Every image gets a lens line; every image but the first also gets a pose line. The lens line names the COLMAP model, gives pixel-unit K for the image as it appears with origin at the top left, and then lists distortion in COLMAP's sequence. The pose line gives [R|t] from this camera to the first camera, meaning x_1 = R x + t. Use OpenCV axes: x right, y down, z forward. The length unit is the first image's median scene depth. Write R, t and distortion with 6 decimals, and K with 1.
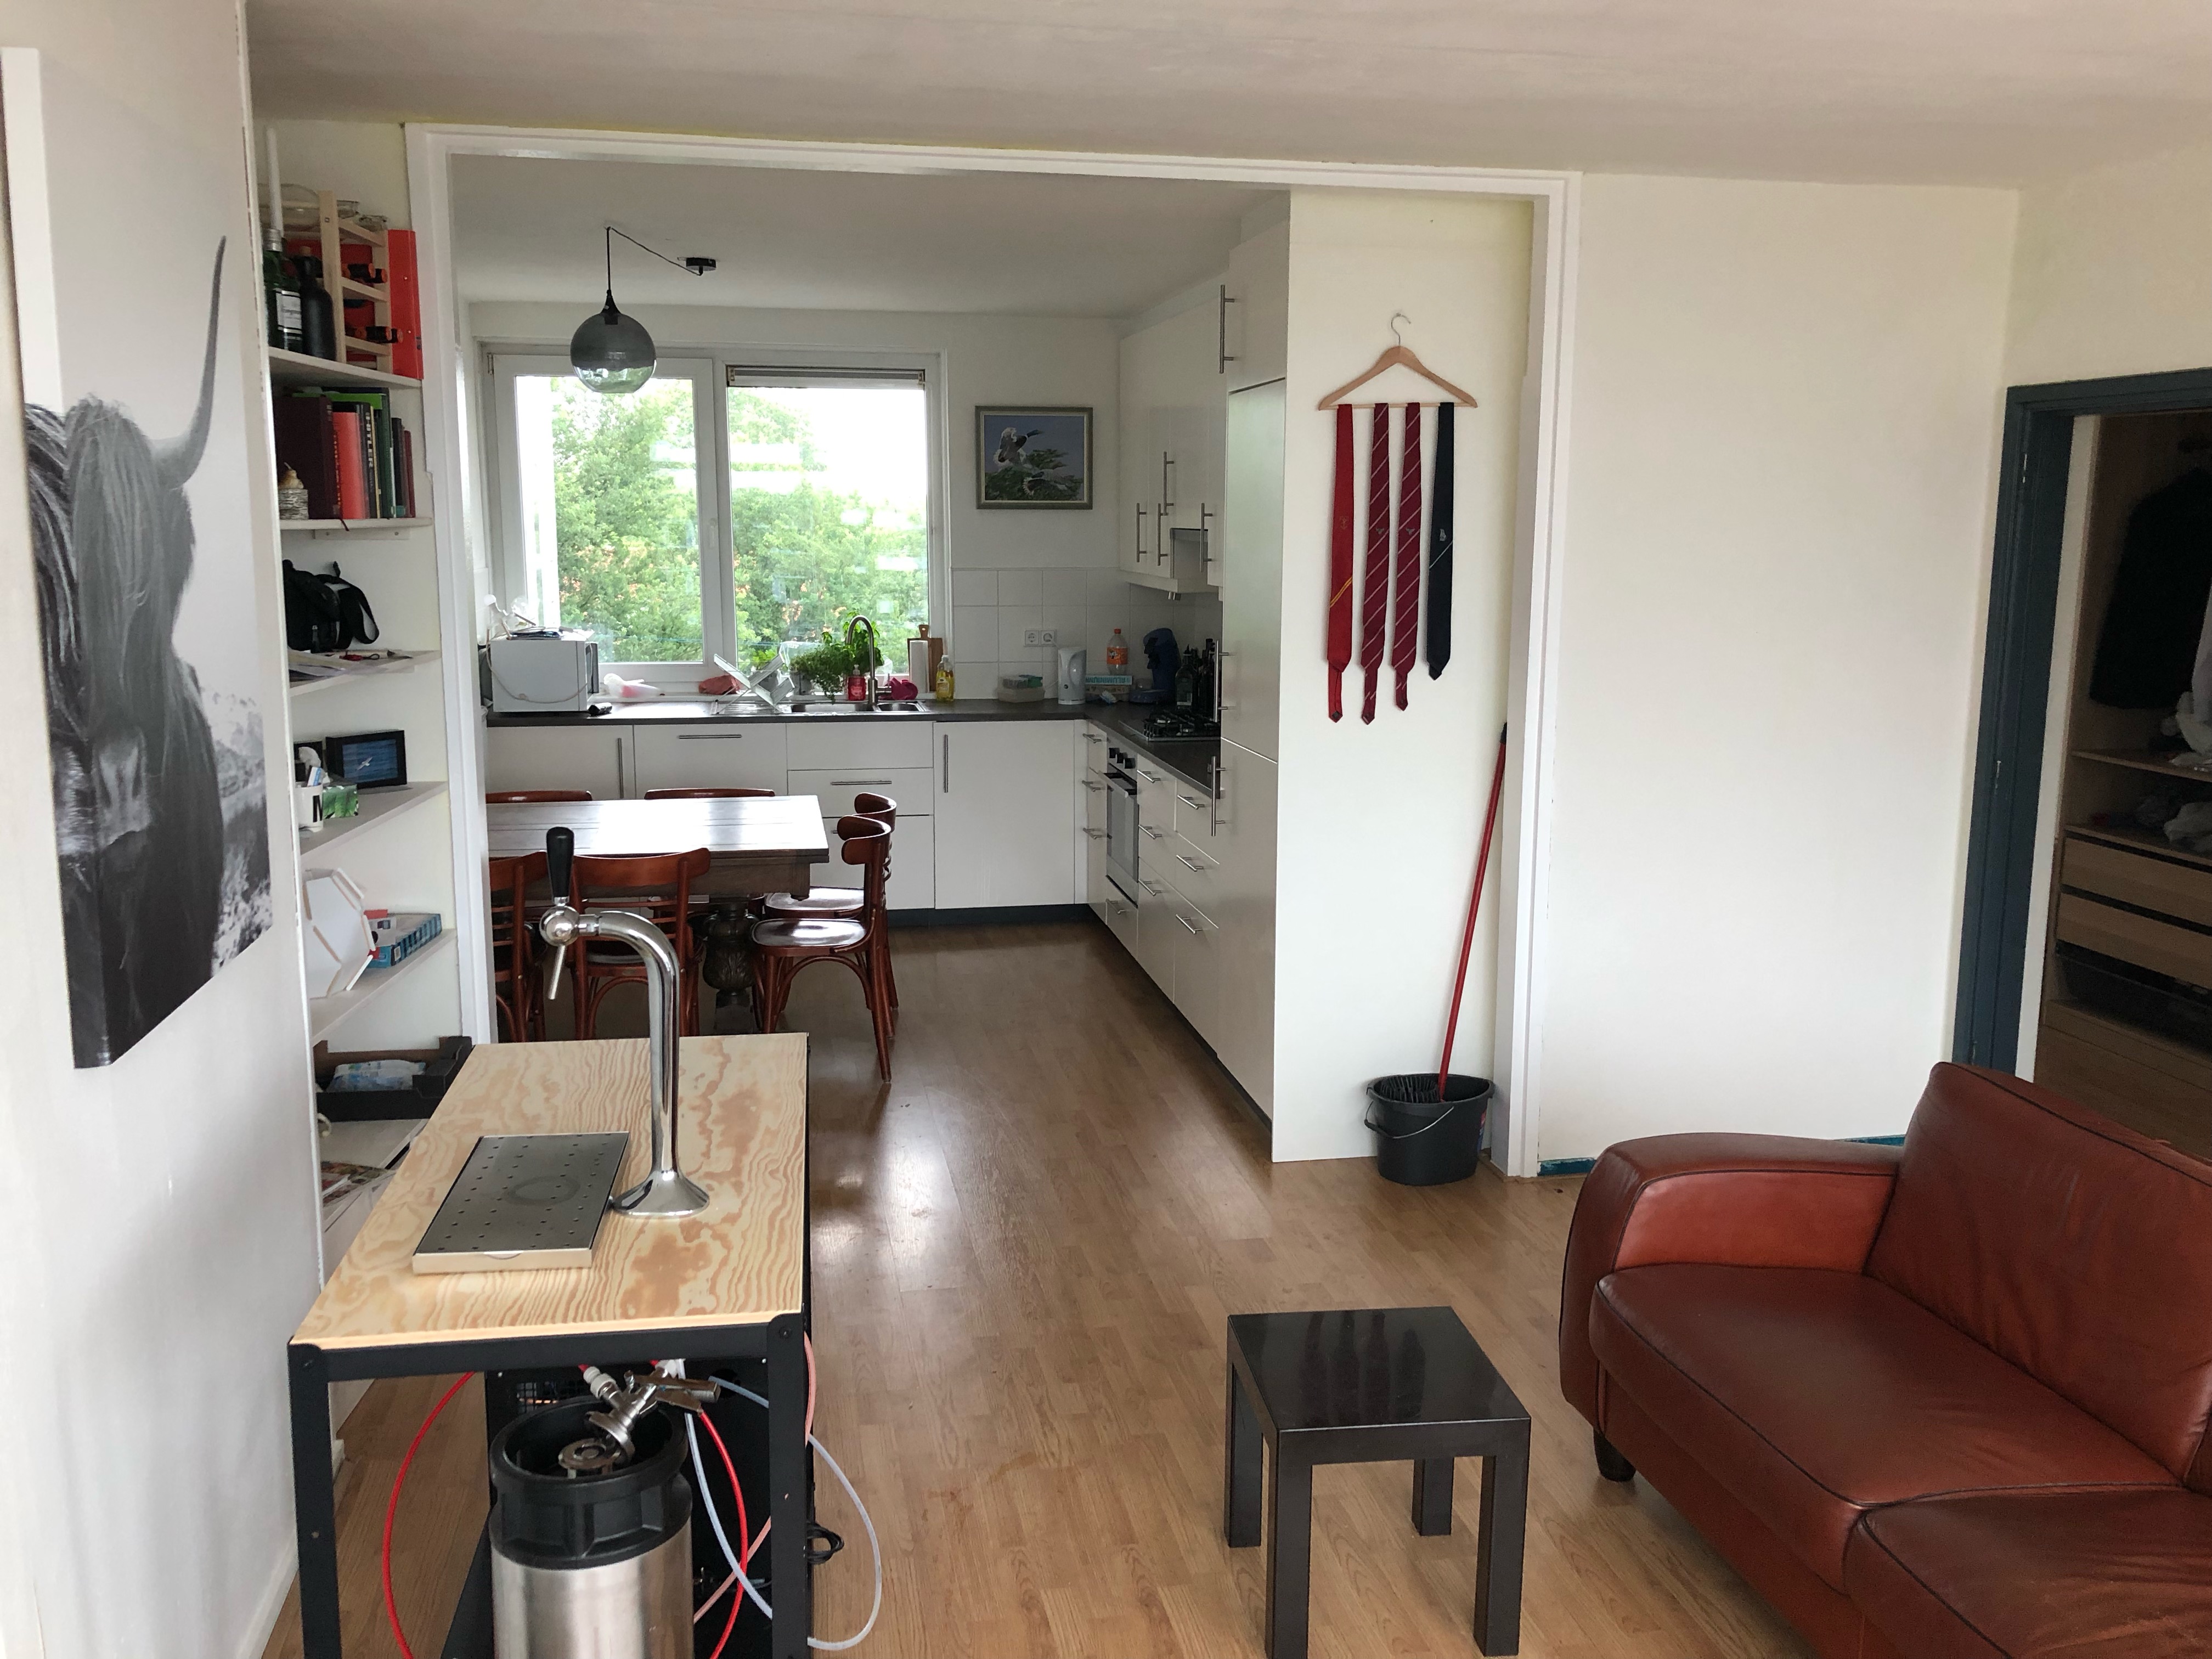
lens RADIAL K [[1808.0, 0, 1101.6], [0, 1808.0, 779.5], [0, 0, 1]] dist [0.047525, -0.074111]
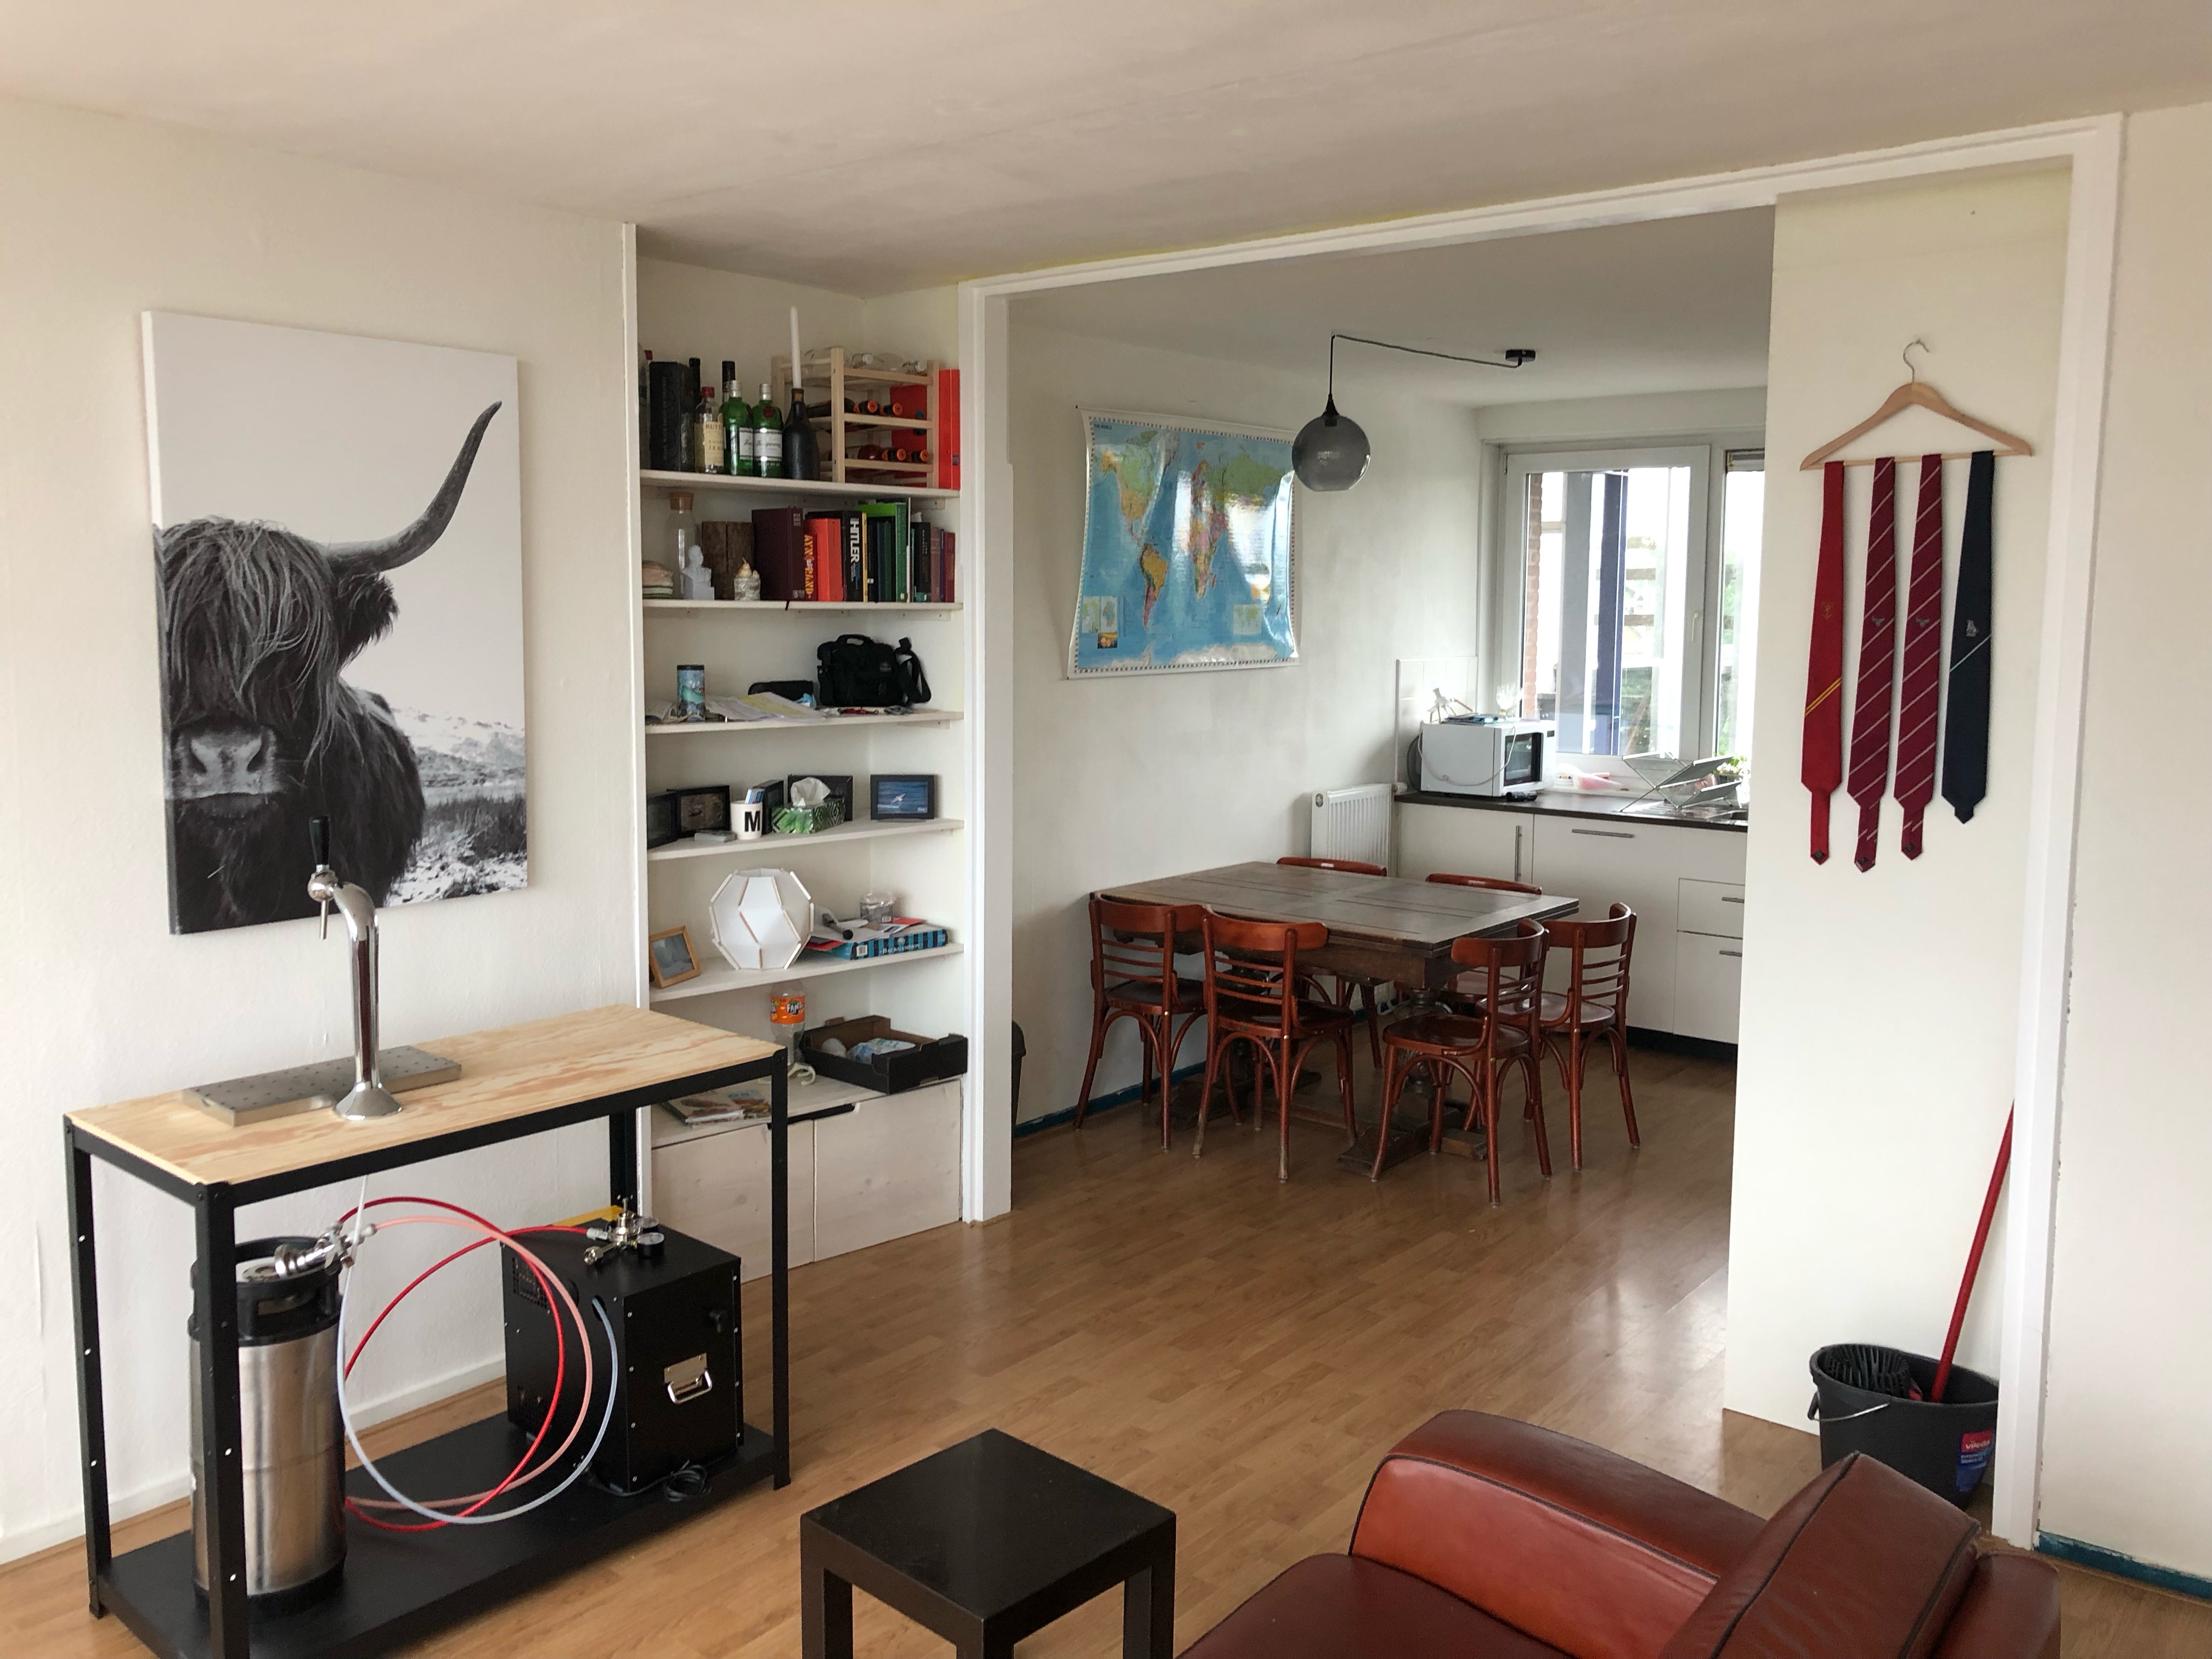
lens RADIAL K [[1808.0, 0, 1101.6], [0, 1808.0, 779.5], [0, 0, 1]] dist [0.047525, -0.074111]
pose [[0.649003, 0.075637, -0.757017, 0.532324], [-0.116476, 0.993193, -0.000623, -0.032221], [0.751817, 0.088579, 0.653395, 0.255706]]
